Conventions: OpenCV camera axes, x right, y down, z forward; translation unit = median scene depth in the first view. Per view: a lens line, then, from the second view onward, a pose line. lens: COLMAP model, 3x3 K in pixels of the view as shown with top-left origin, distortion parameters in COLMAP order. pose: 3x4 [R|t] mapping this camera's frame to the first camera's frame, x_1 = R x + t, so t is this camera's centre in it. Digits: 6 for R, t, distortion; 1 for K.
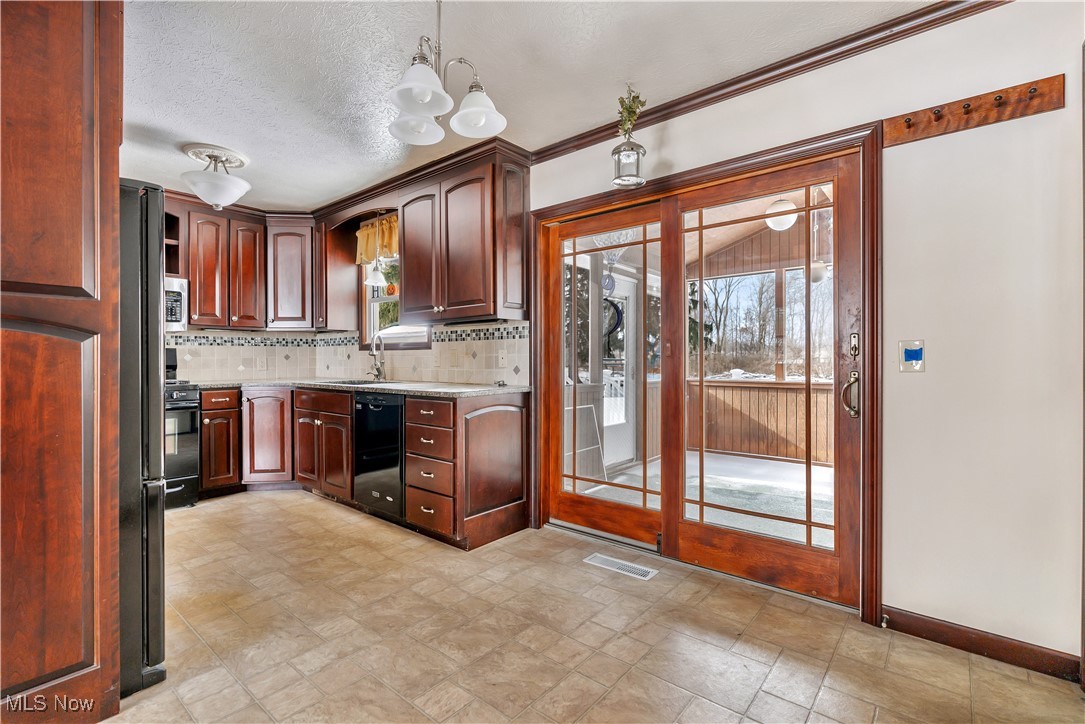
lens RADIAL K [[495.3, 0, 542.9], [0, 495.3, 357.0], [0, 0, 1]] dist [-0.002659, 0.000669]
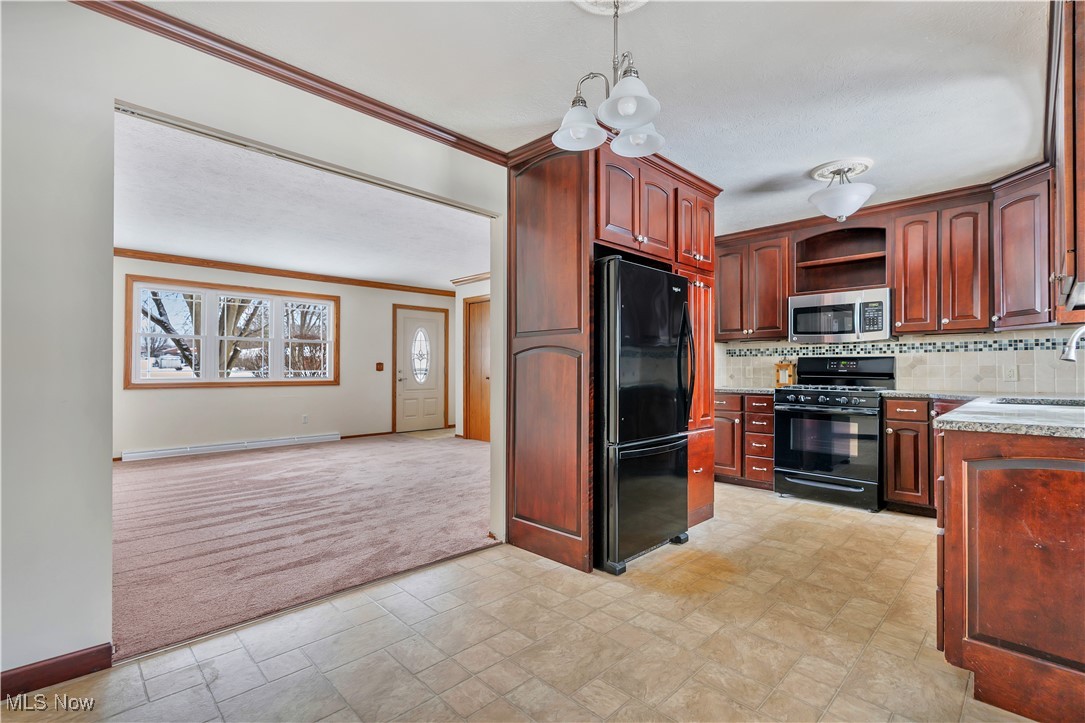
lens RADIAL K [[495.3, 0, 547.7], [0, 495.3, 364.7], [0, 0, 1]] dist [-0.002659, 0.000669]
pose [[-0.098284, -0.004252, -0.995149, 0.358473], [0.006057, 0.999970, -0.004871, 0.000018], [0.995140, -0.006506, -0.098255, 0.421995]]
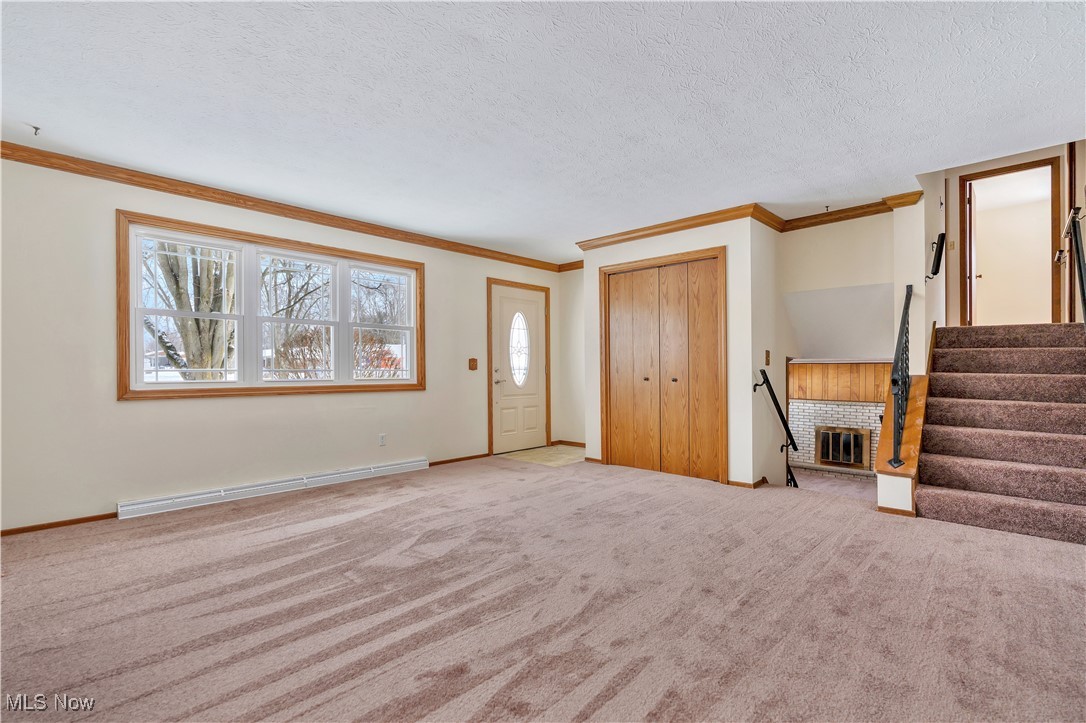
lens RADIAL K [[495.7, 0, 546.1], [0, 495.7, 372.6], [0, 0, 1]] dist [-0.002659, 0.000669]
pose [[-0.060194, 0.007966, -0.998155, 0.150967], [0.009839, 0.999924, 0.007387, 0.004723], [0.998138, -0.009377, -0.060268, 0.181163]]
